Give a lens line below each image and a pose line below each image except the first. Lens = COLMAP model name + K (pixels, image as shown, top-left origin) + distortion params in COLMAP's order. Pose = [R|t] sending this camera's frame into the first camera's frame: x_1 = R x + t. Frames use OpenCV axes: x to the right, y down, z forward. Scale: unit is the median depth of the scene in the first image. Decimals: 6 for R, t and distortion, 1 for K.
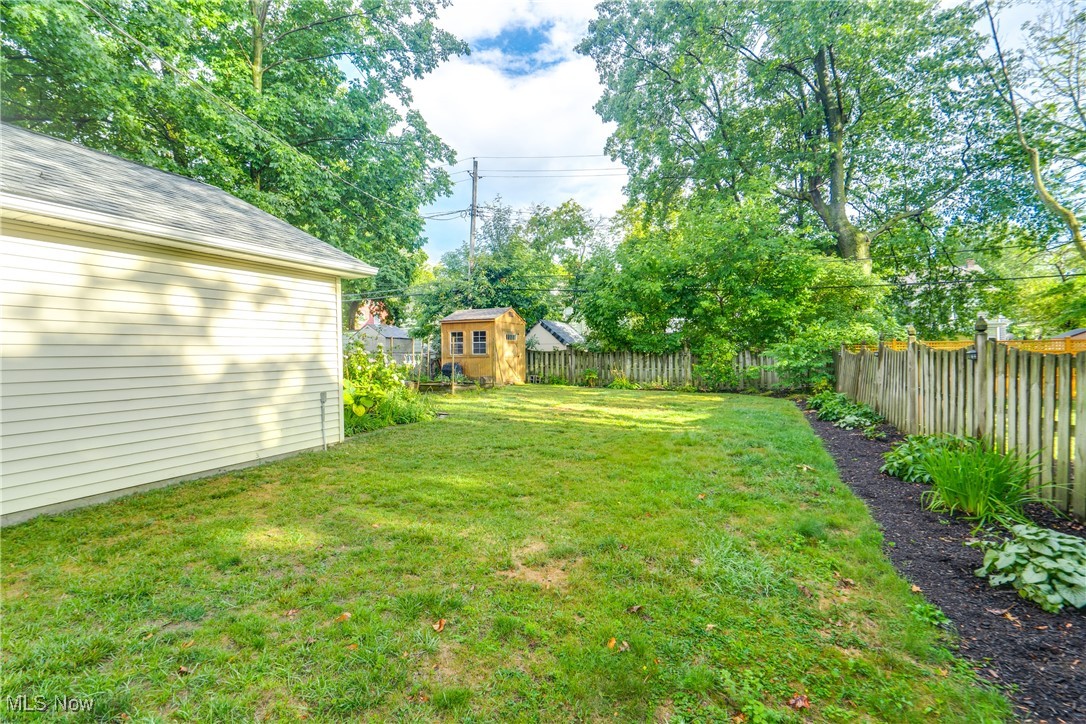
lens RADIAL K [[495.3, 0, 543.0], [0, 495.3, 362.0], [0, 0, 1]] dist [-0.001721, -0.000153]
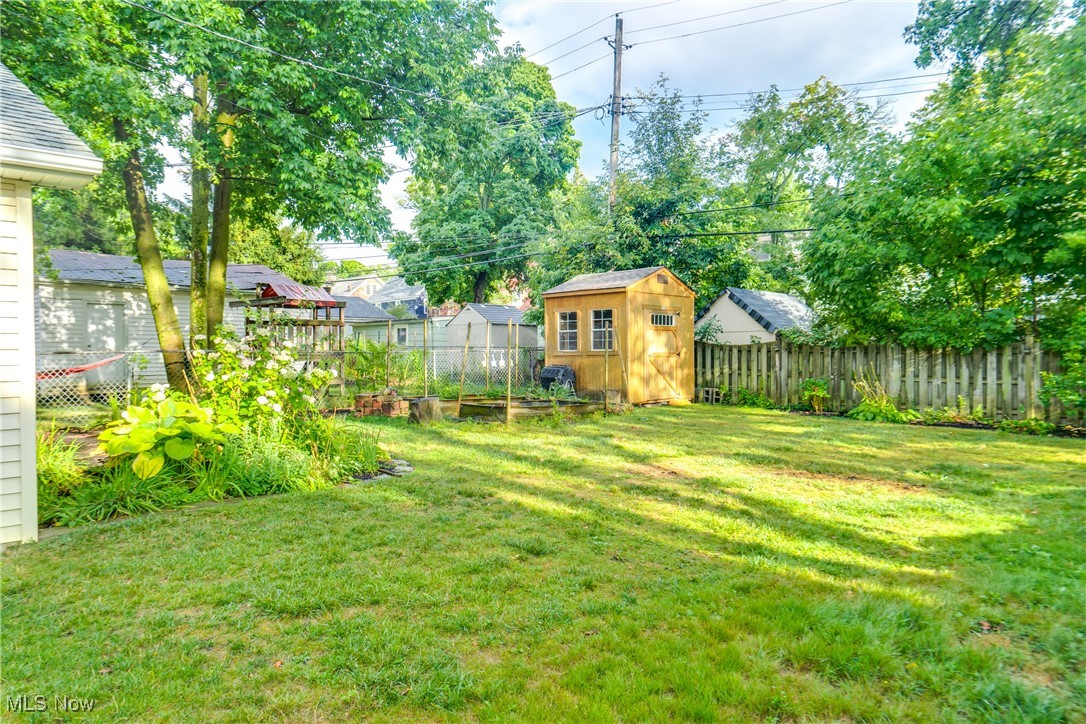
lens RADIAL K [[728.9, 0, 543.0], [0, 728.9, 362.0], [0, 0, 1]] dist [0.026746, -0.000814]
pose [[0.938336, 0.006231, -0.345668, 0.093509], [-0.005802, 0.999981, 0.002277, -0.003606], [0.345676, -0.000131, 0.938354, 0.182393]]
